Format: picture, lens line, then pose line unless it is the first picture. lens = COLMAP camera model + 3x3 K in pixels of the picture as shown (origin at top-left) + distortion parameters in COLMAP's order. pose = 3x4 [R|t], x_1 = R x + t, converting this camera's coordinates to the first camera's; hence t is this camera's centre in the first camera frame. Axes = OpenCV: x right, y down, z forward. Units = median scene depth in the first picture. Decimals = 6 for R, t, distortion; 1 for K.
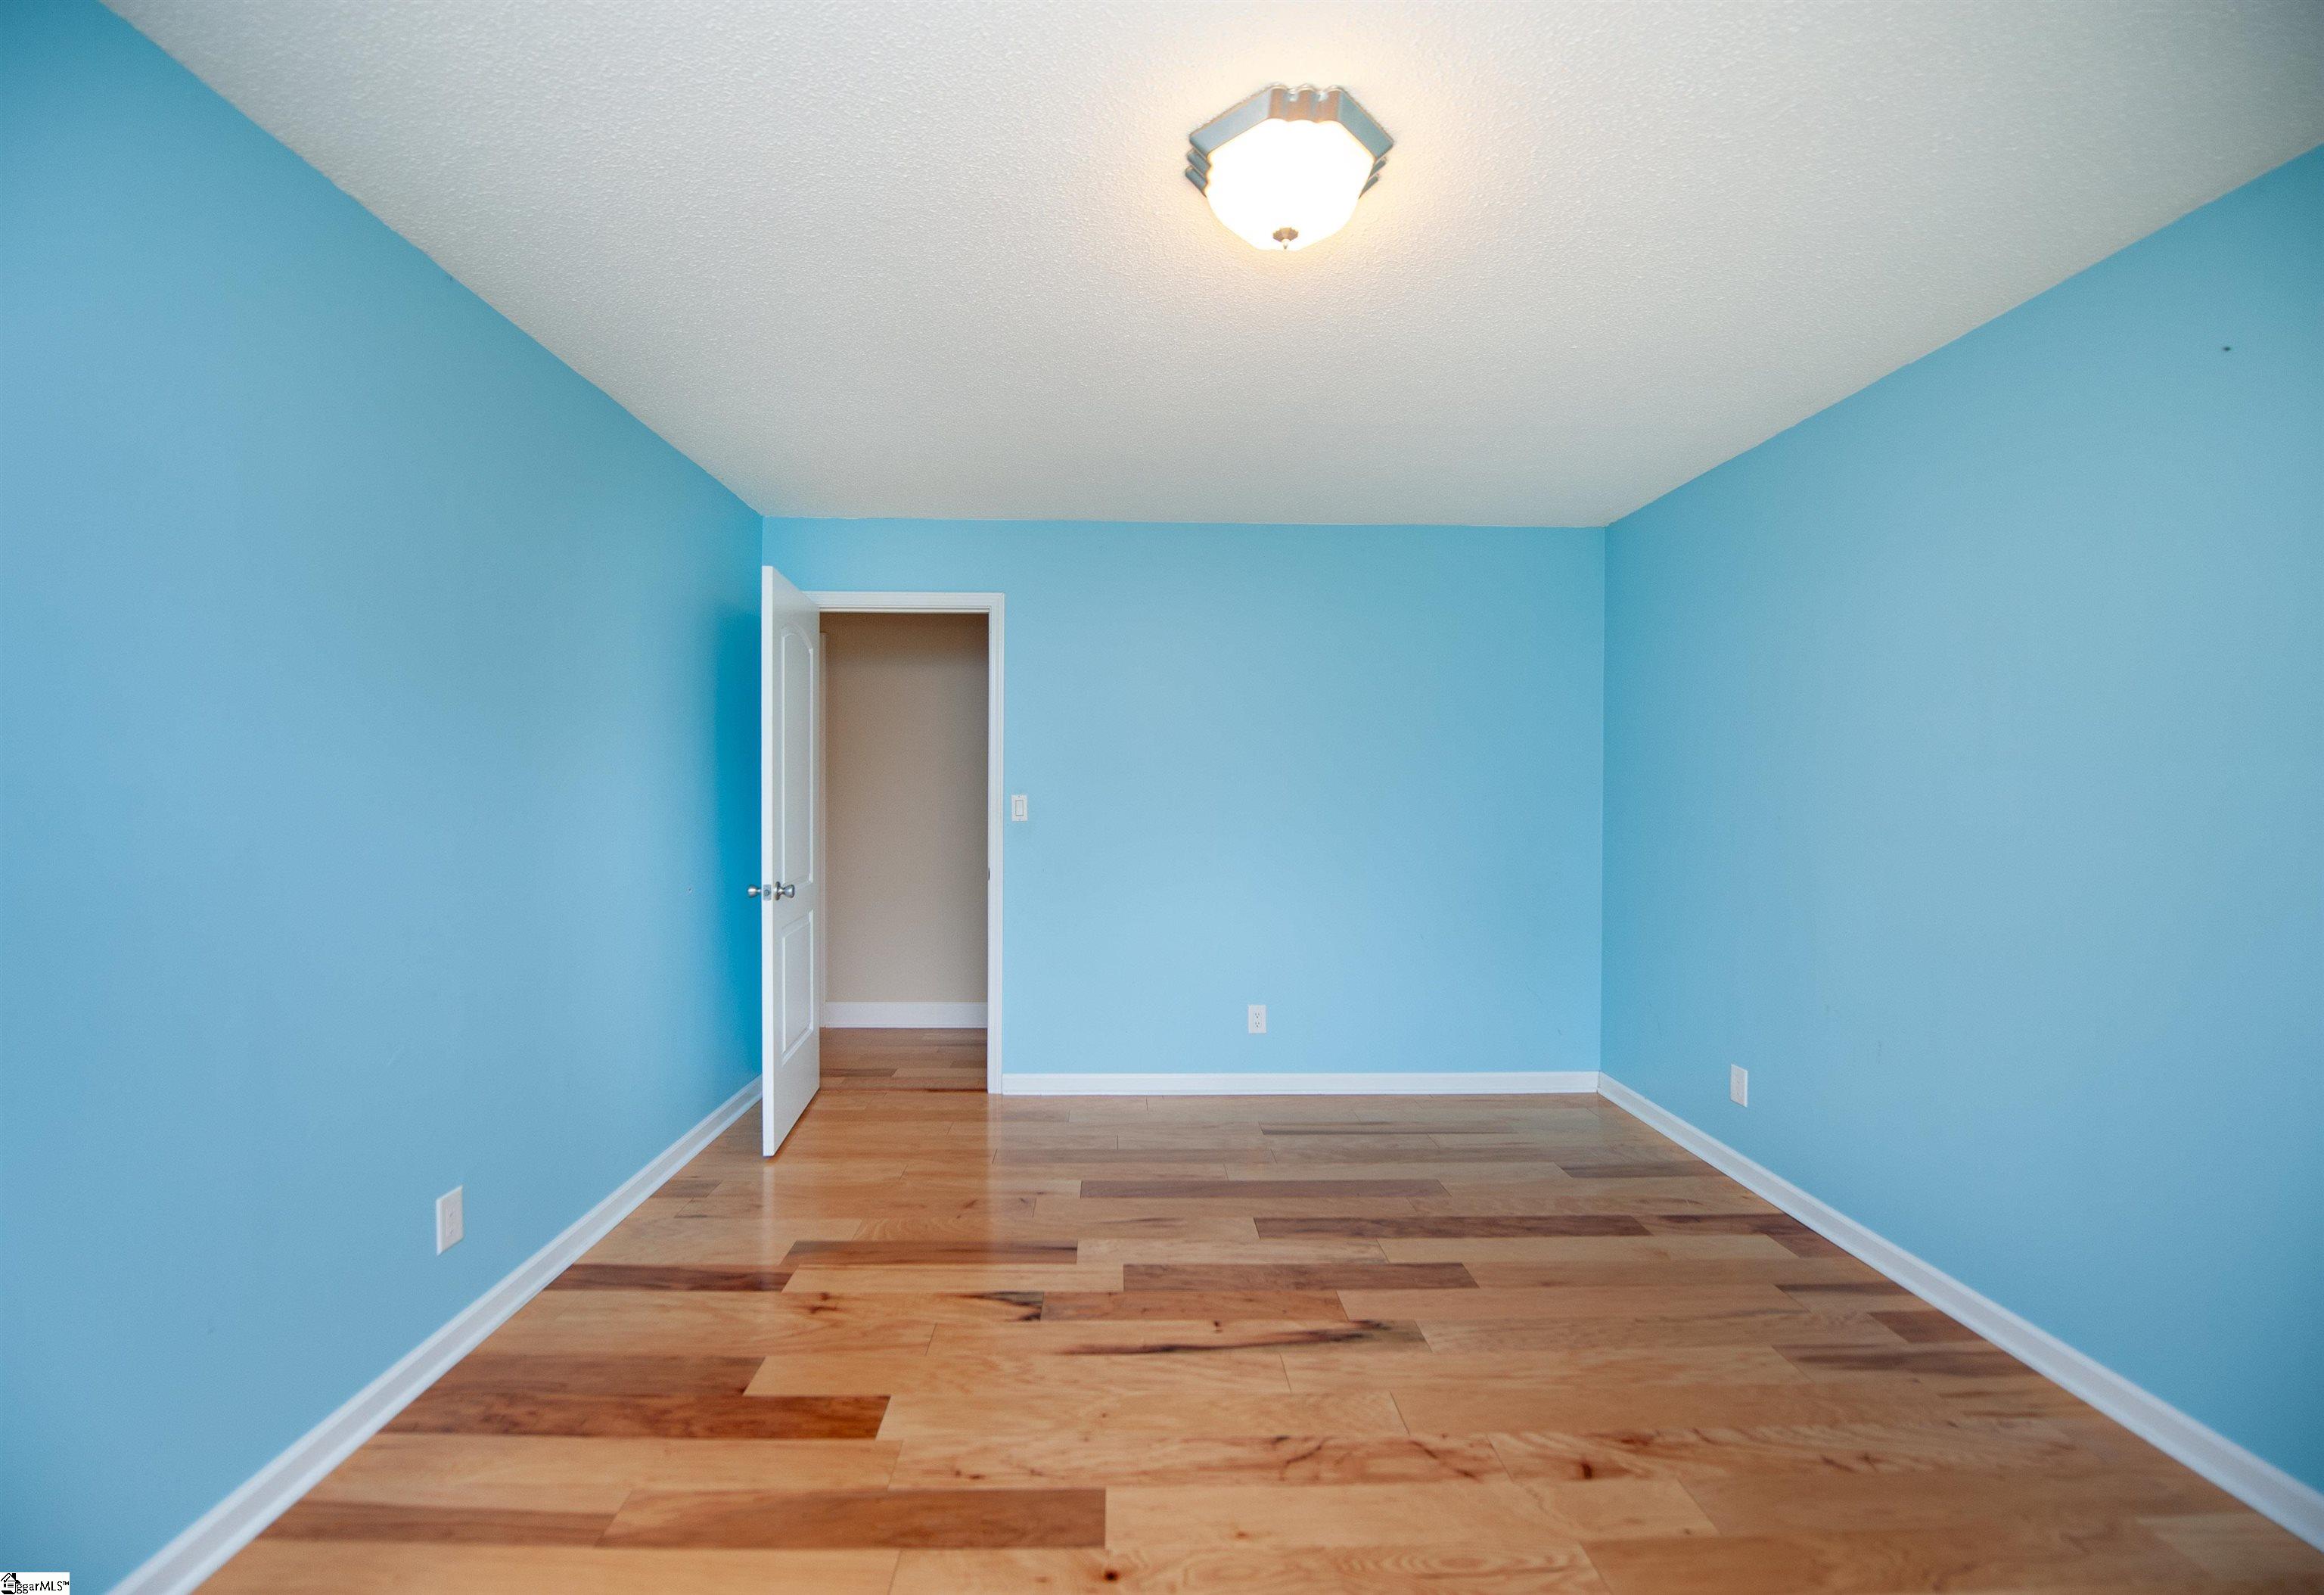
lens RADIAL K [[942.6, 0, 1162.0], [0, 942.6, 797.5], [0, 0, 1]] dist [0.000675, 0.000076]
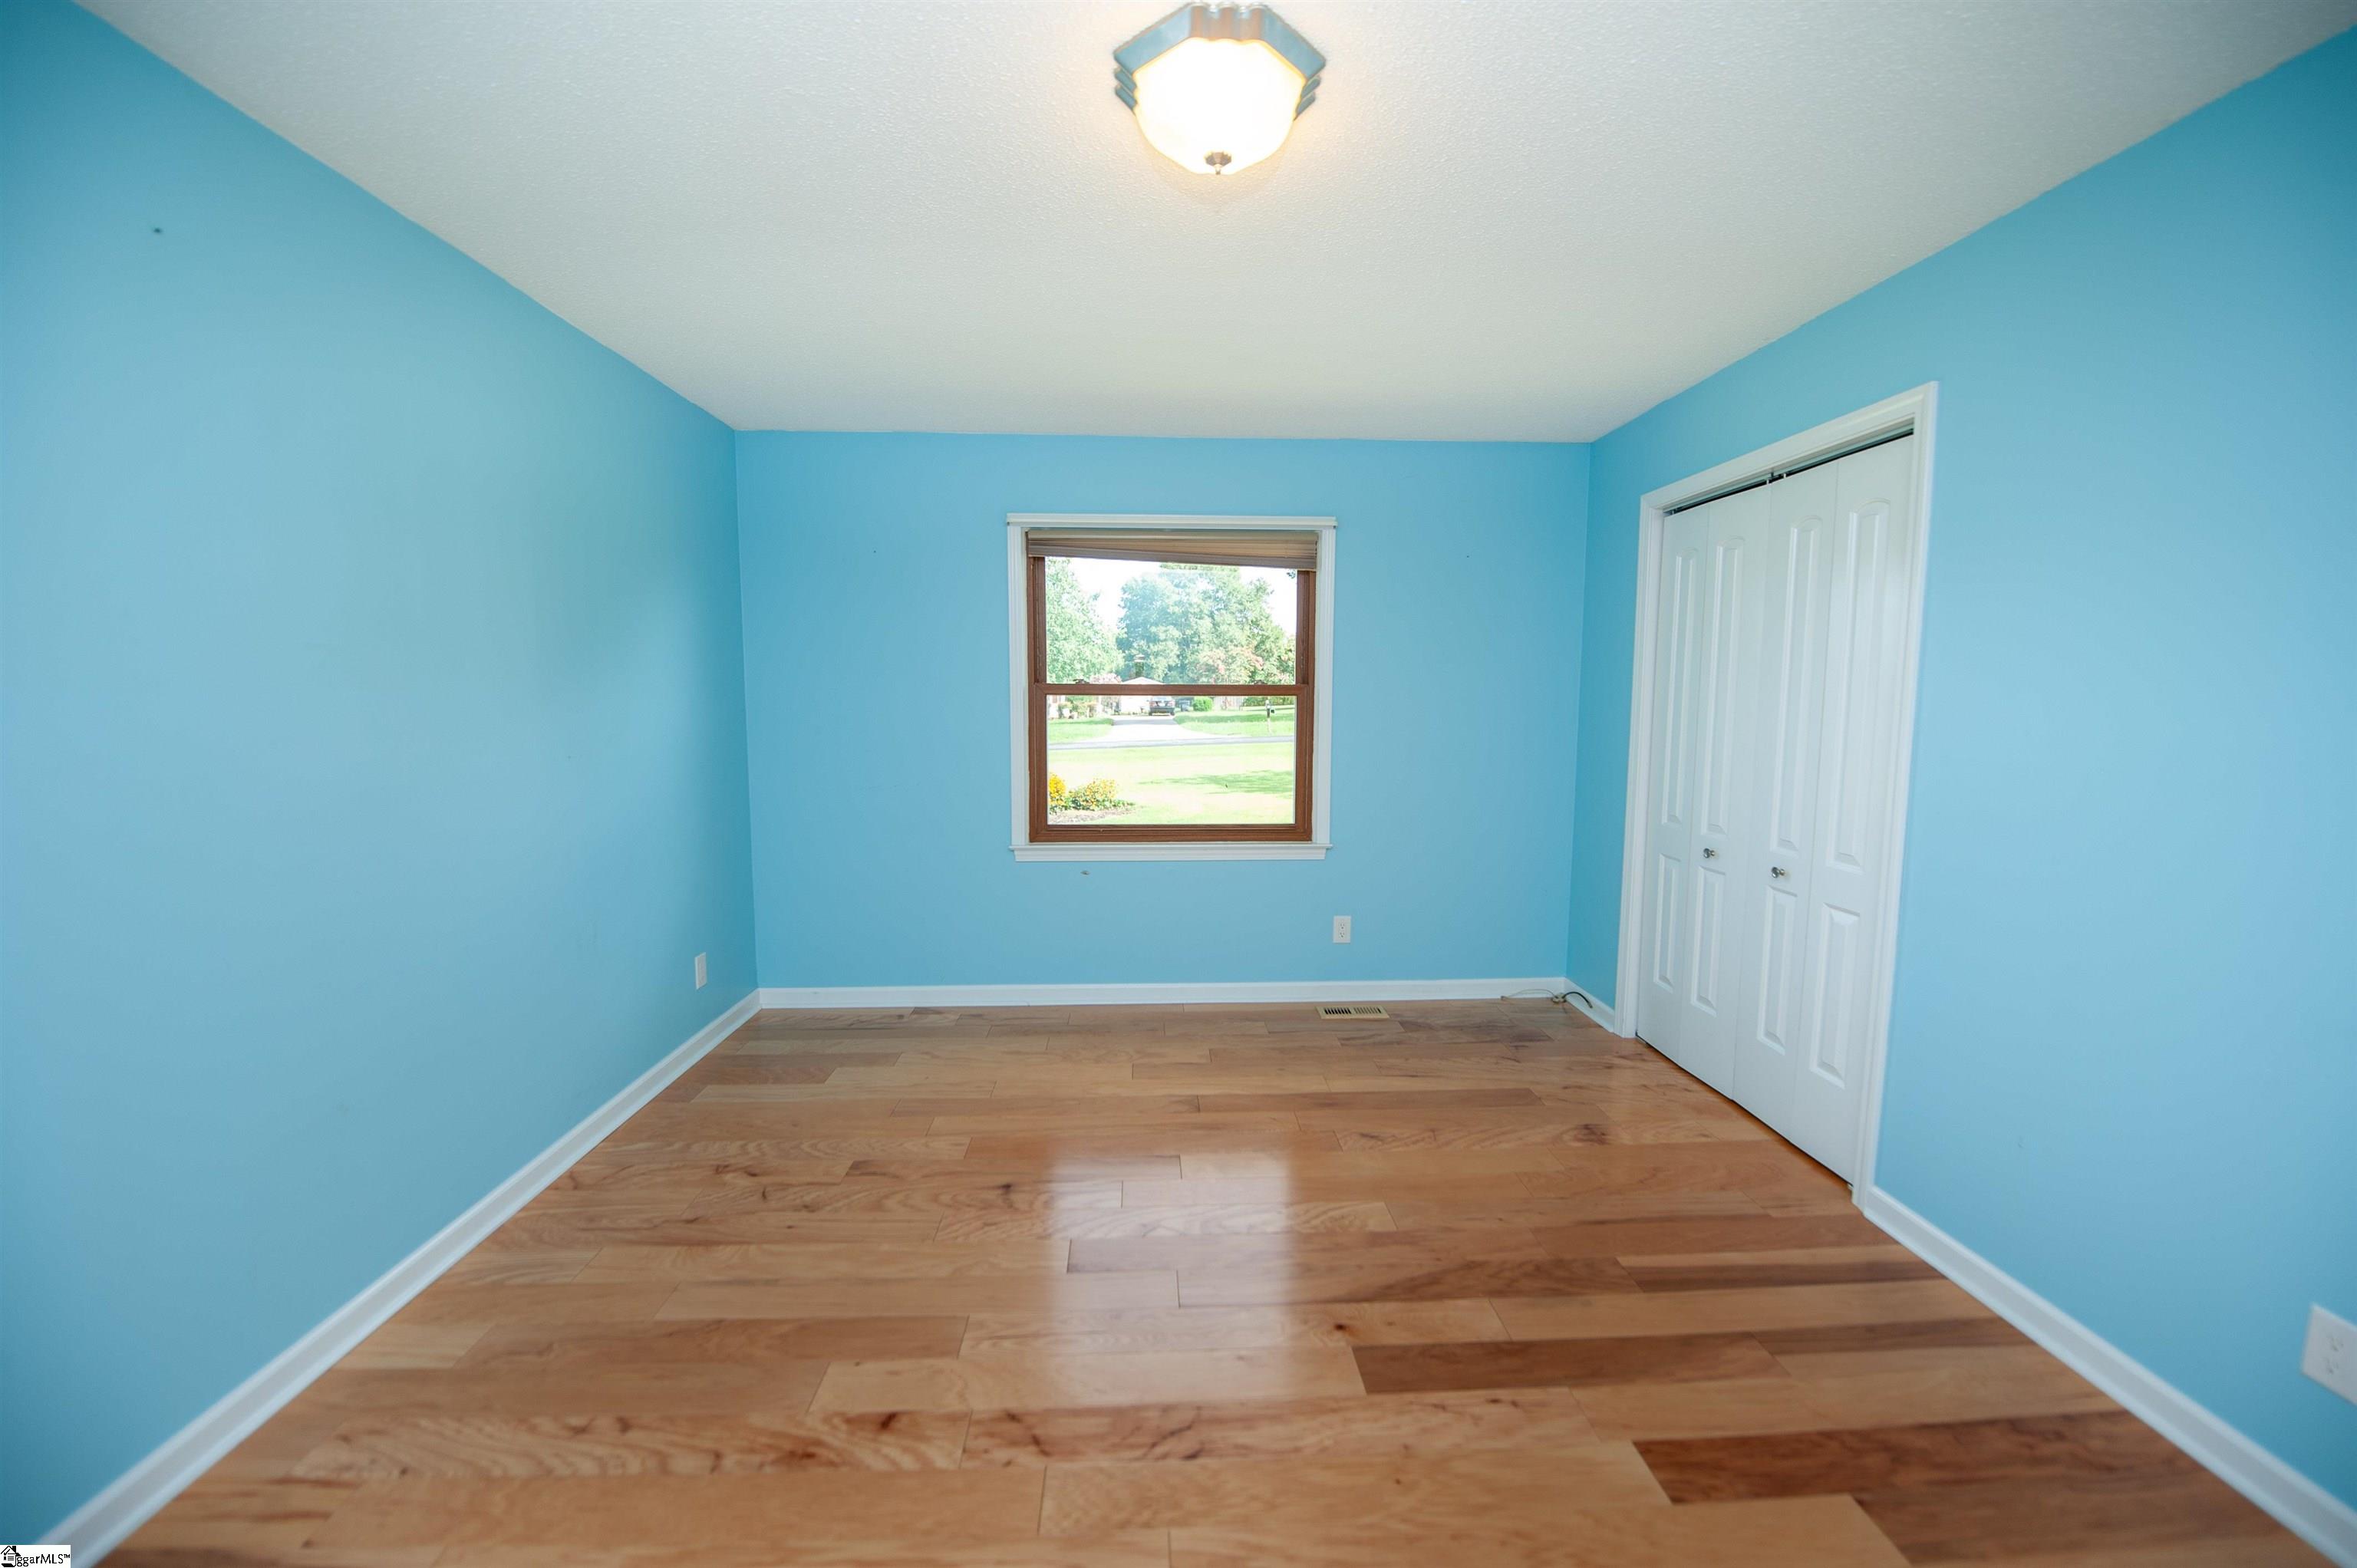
lens RADIAL K [[940.5, 0, 1189.5], [0, 940.5, 787.1], [0, 0, 1]] dist [-0.018954, -0.000964]
pose [[-0.999914, -0.011728, -0.005953, 0.146030], [-0.012282, 0.994526, 0.103760, -0.050598], [0.004704, 0.103824, -0.994585, 1.863310]]
